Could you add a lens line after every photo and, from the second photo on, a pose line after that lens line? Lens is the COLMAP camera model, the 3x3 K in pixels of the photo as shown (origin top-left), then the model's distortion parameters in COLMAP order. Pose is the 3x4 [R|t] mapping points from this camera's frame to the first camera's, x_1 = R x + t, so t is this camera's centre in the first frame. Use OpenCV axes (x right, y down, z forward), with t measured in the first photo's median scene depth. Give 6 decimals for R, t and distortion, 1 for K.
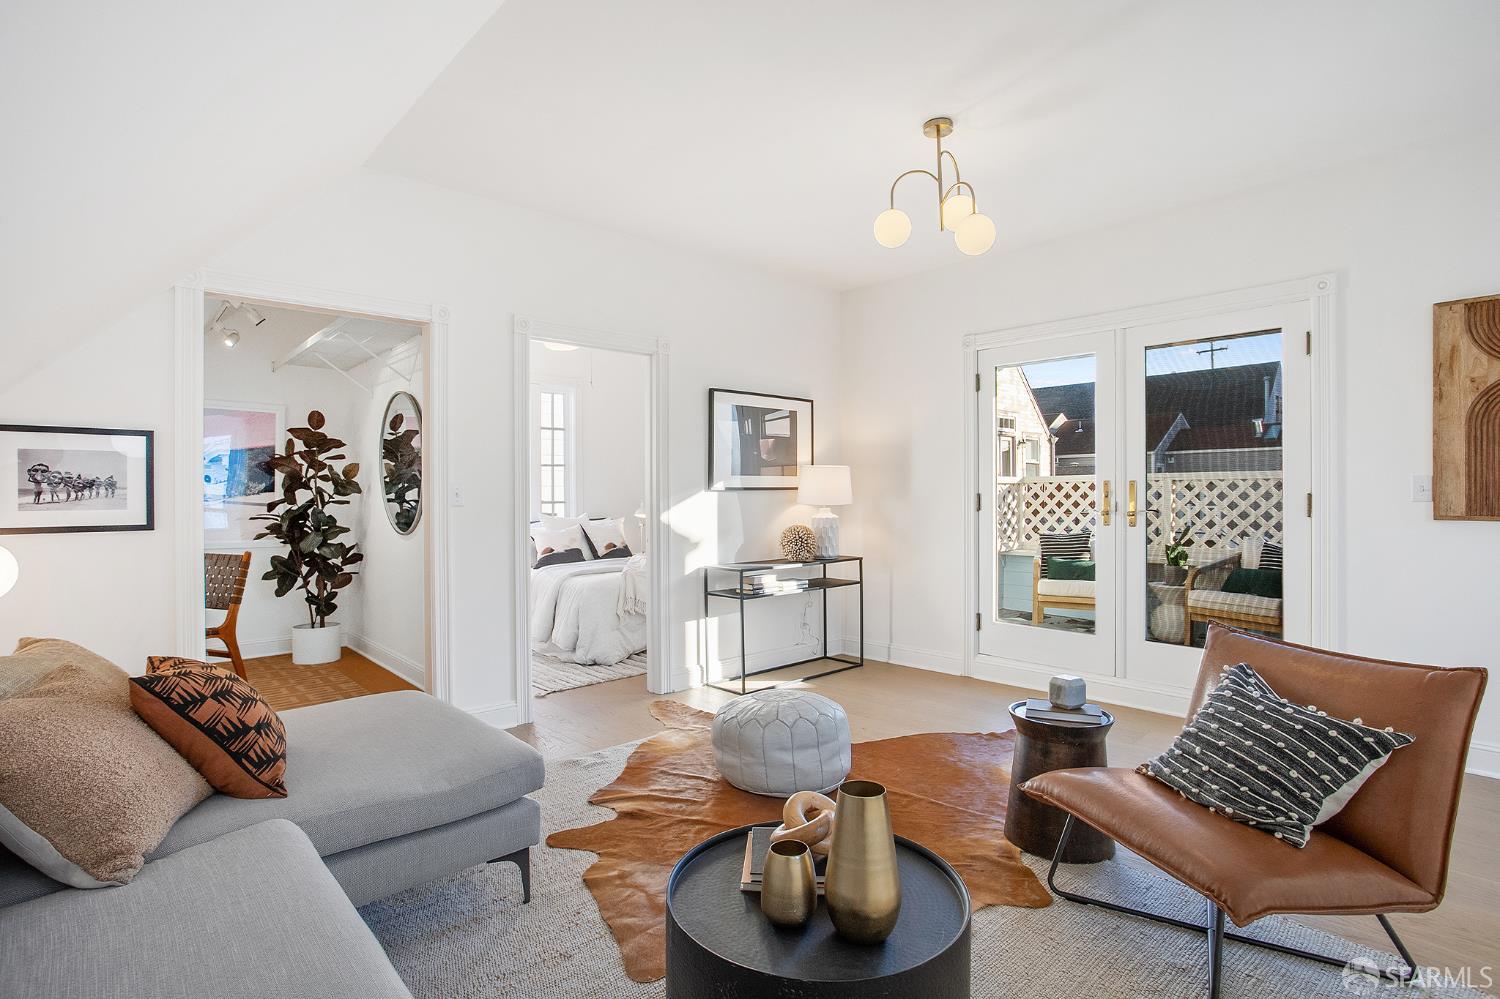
lens RADIAL K [[750.8, 0, 752.4], [0, 750.8, 498.2], [0, 0, 1]] dist [-0.038448, 0.010000]
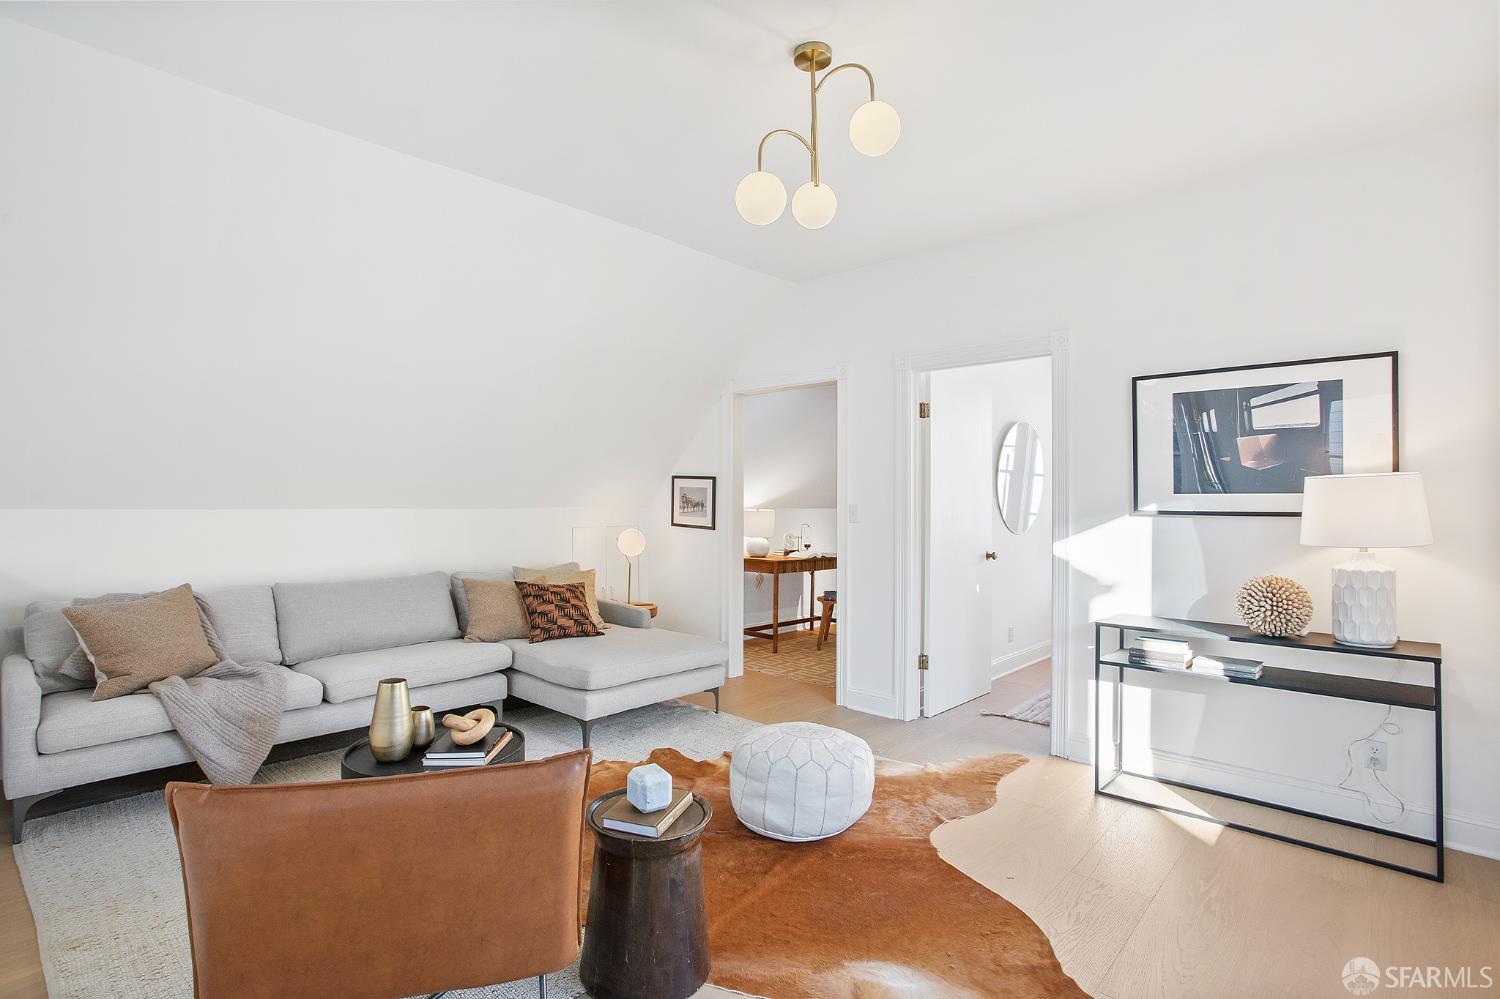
lens RADIAL K [[750.8, 0, 754.6], [0, 750.8, 495.6], [0, 0, 1]] dist [-0.038448, 0.010000]
pose [[0.069554, -0.004760, -0.997567, 0.599228], [-0.014454, 0.999879, -0.005779, -0.018164], [0.997473, 0.014820, 0.069477, 0.526627]]
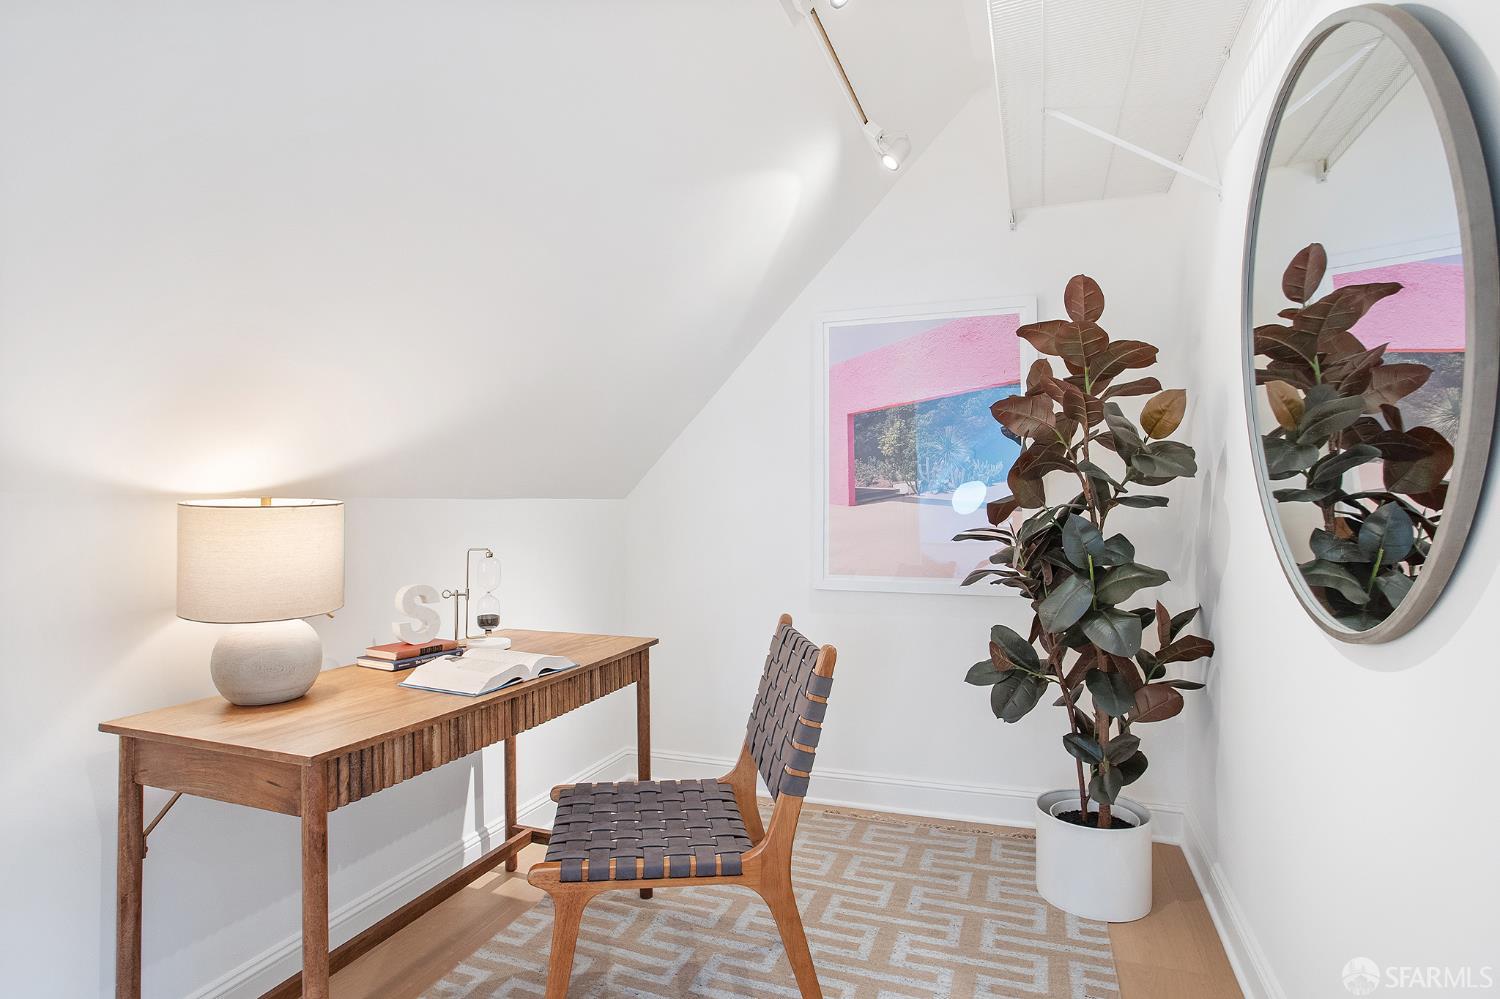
lens RADIAL K [[750.8, 0, 748.1], [0, 750.8, 488.9], [0, 0, 1]] dist [-0.038448, 0.010000]
pose [[0.436587, -0.015609, -0.899527, -0.308442], [0.016809, 0.999816, -0.009191, -0.001195], [0.899505, -0.011107, 0.436769, 0.666513]]
